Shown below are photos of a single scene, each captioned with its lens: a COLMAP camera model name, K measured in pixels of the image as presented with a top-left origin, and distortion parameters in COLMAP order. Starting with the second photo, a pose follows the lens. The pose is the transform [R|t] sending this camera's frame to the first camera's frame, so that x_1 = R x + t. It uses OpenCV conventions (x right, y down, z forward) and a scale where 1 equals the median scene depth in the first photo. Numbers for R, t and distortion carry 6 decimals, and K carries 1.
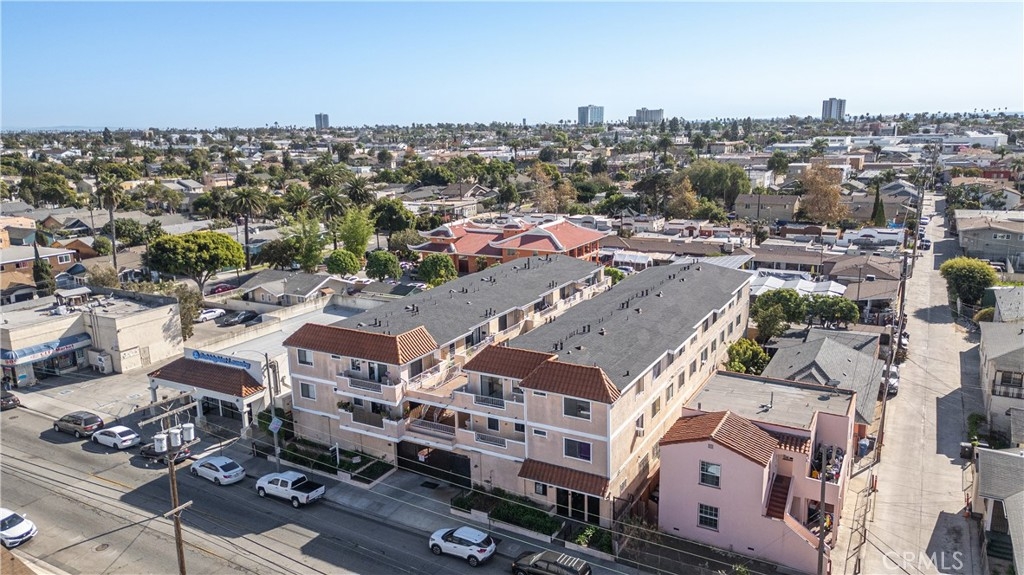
lens RADIAL K [[728.8, 0, 513.1], [0, 728.8, 282.9], [0, 0, 1]] dist [0.007246, -0.000501]
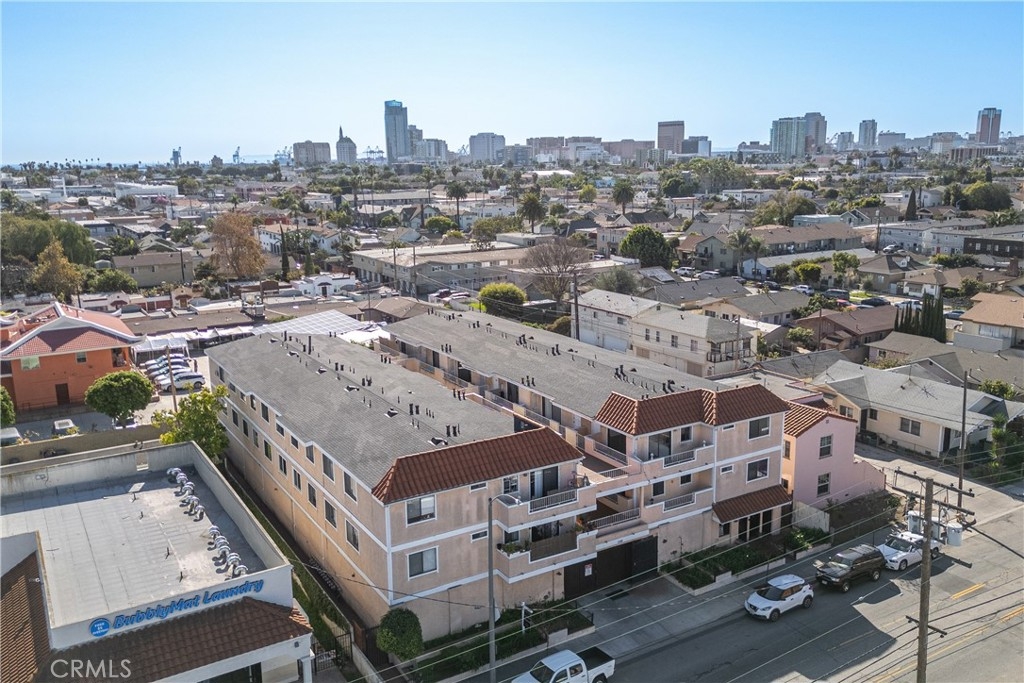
lens RADIAL K [[871.3, 0, 512.7], [0, 871.3, 344.5], [0, 0, 1]] dist [0.010869, 0.003383]
pose [[0.471843, -0.166859, 0.865749, -0.978653], [0.189817, 0.978127, 0.085066, -0.094774], [-0.861007, 0.124196, 0.493196, 0.617666]]
